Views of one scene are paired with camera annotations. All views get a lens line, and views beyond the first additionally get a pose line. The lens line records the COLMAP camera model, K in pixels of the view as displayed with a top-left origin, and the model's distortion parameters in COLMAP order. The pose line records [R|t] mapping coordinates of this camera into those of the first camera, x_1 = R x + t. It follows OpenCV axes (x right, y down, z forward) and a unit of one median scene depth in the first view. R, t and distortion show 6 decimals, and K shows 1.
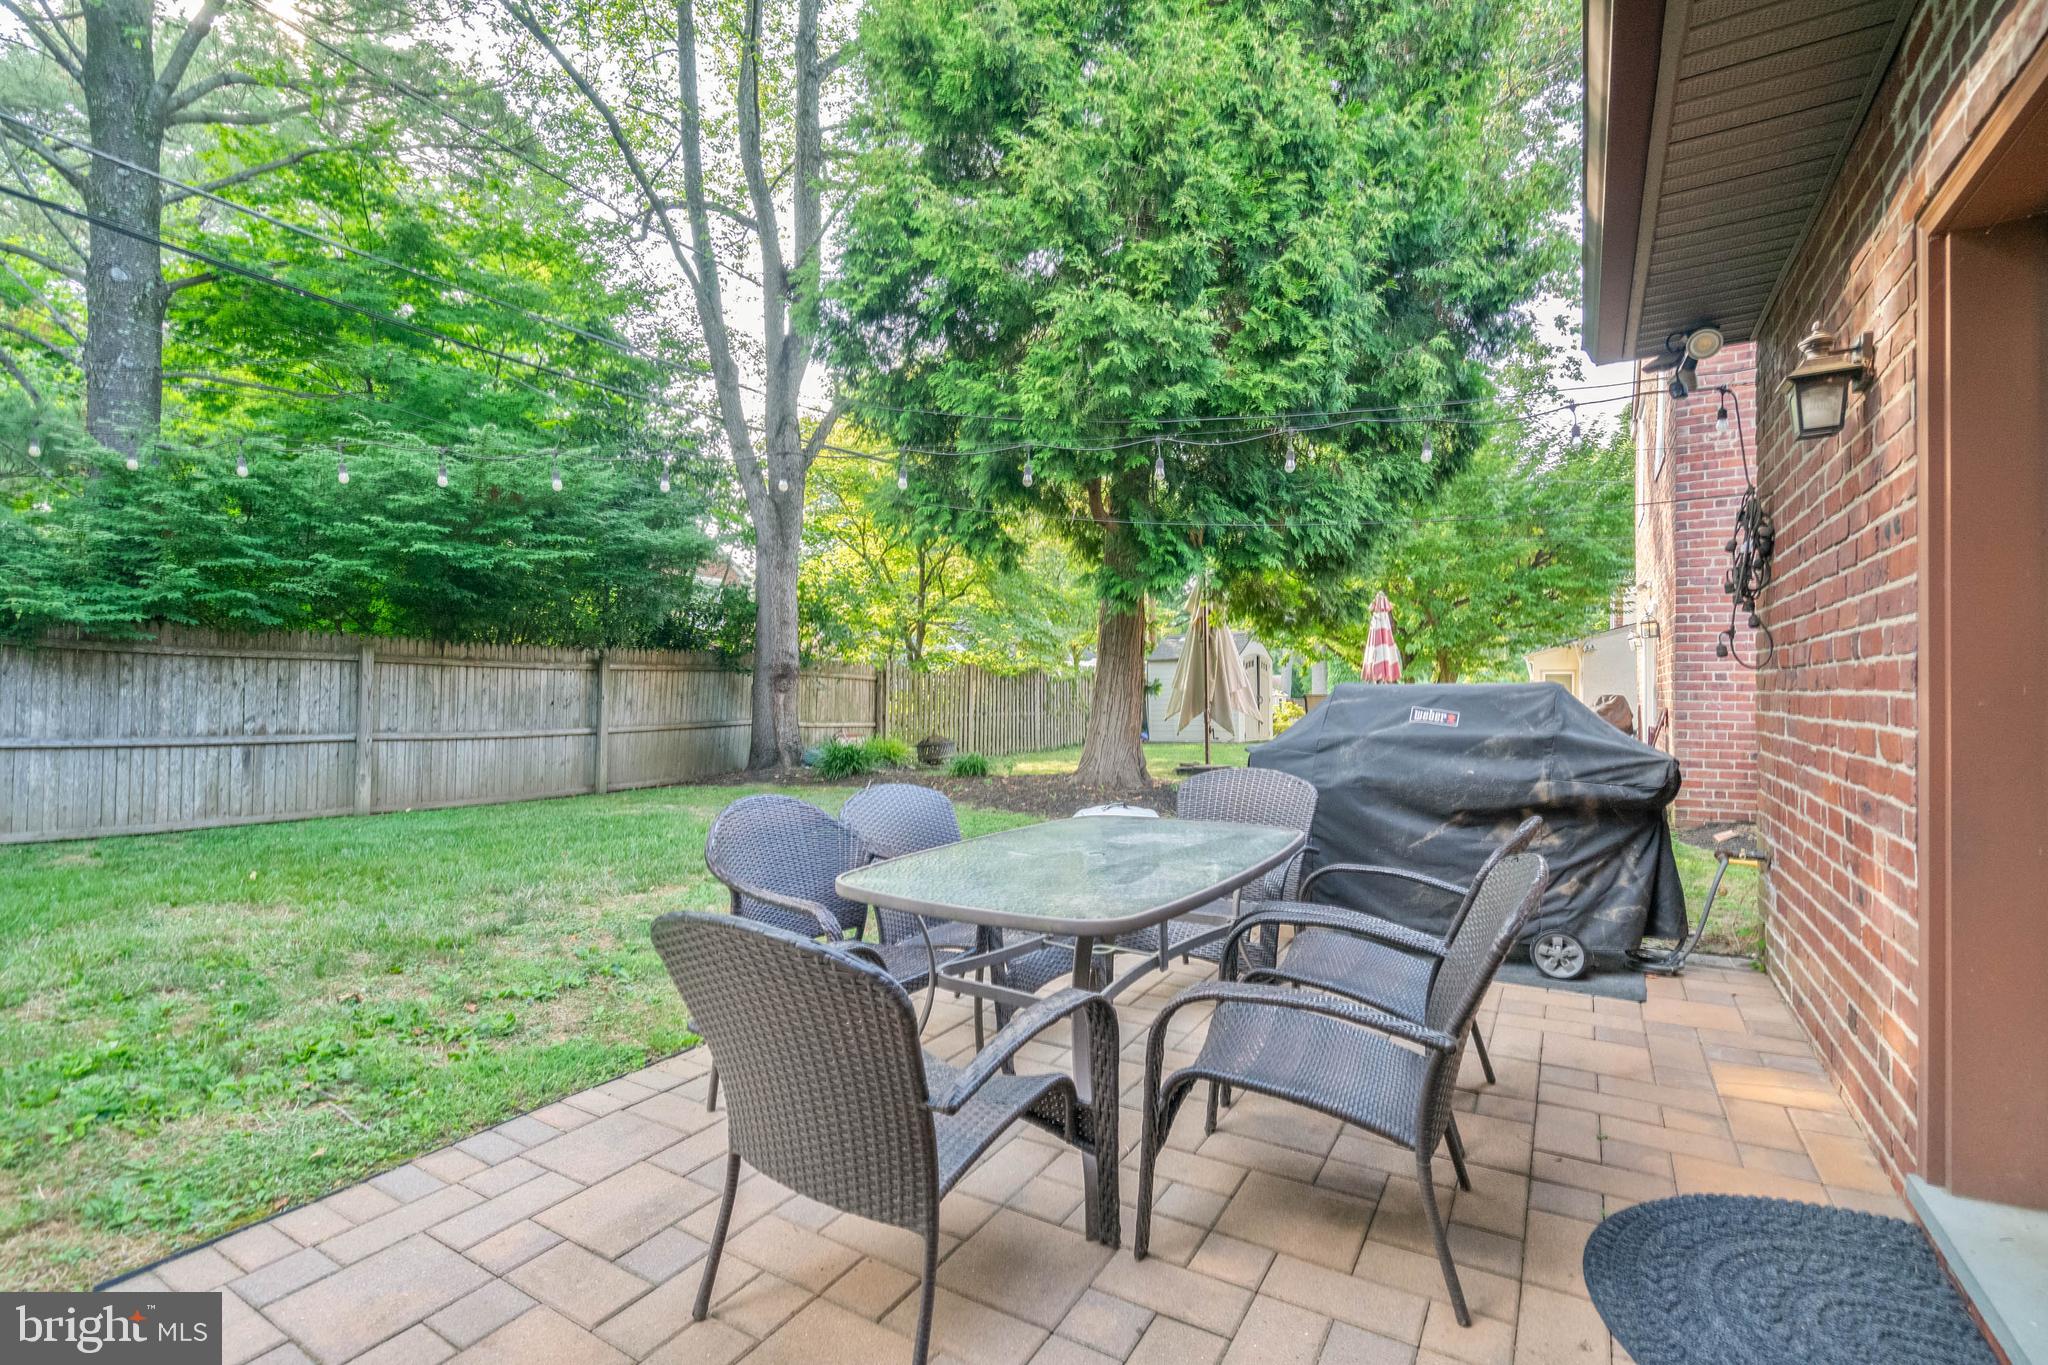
lens RADIAL K [[923.3, 0, 1018.7], [0, 923.3, 692.2], [0, 0, 1]] dist [-0.007213, 0.001860]
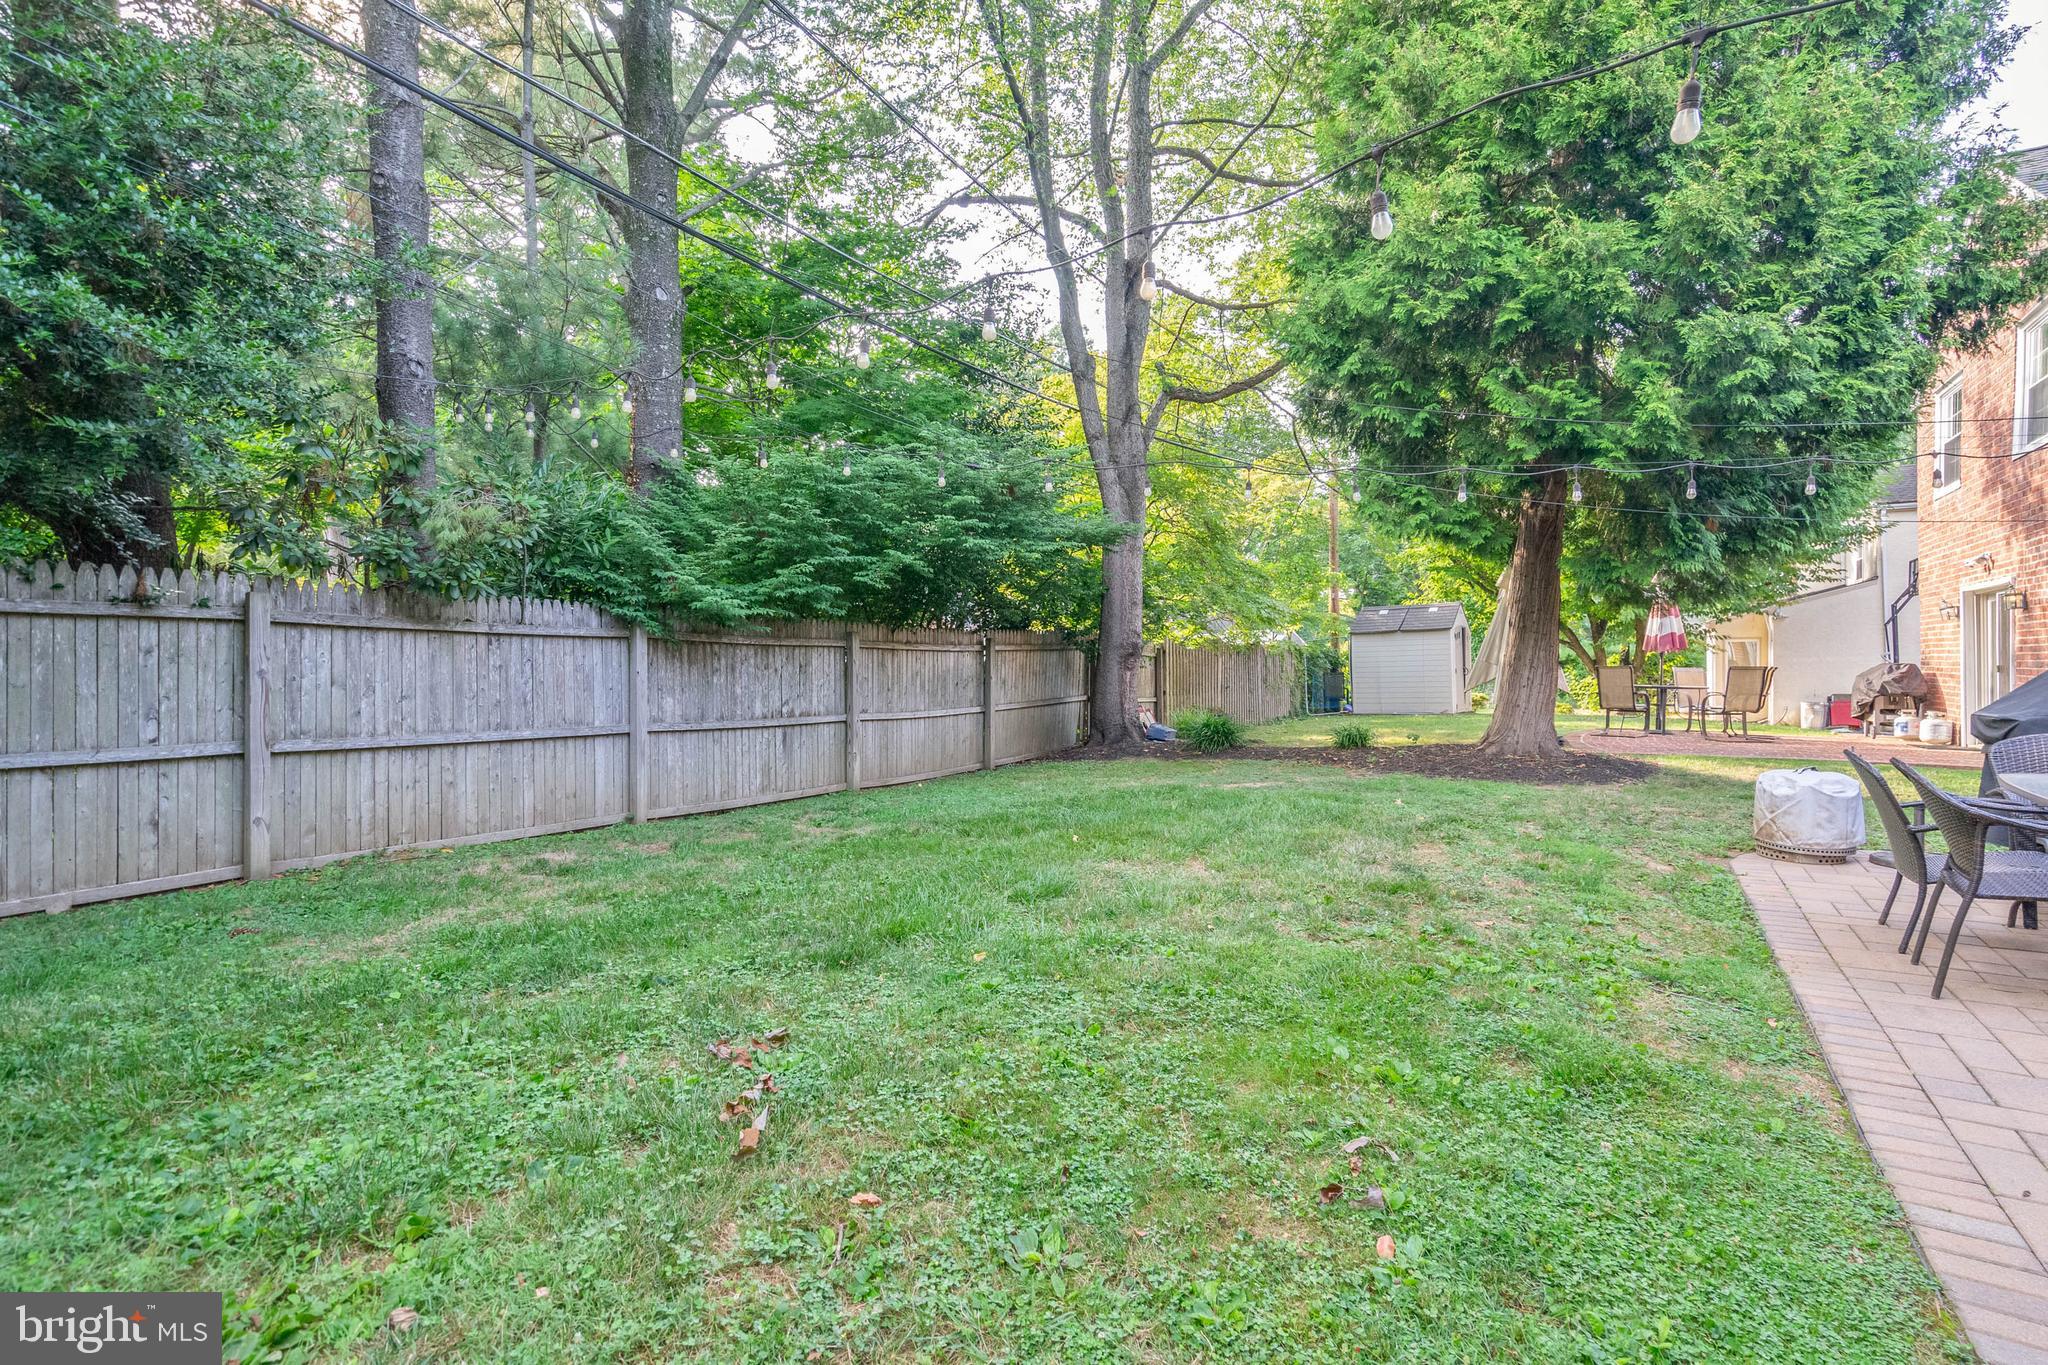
lens RADIAL K [[965.6, 0, 1025.2], [0, 965.6, 674.4], [0, 0, 1]] dist [-0.003849, 0.000039]
pose [[0.999690, -0.011949, -0.021826, -0.464207], [0.012173, 0.999874, 0.010165, -0.010741], [0.021701, -0.010428, 0.999710, -0.115229]]
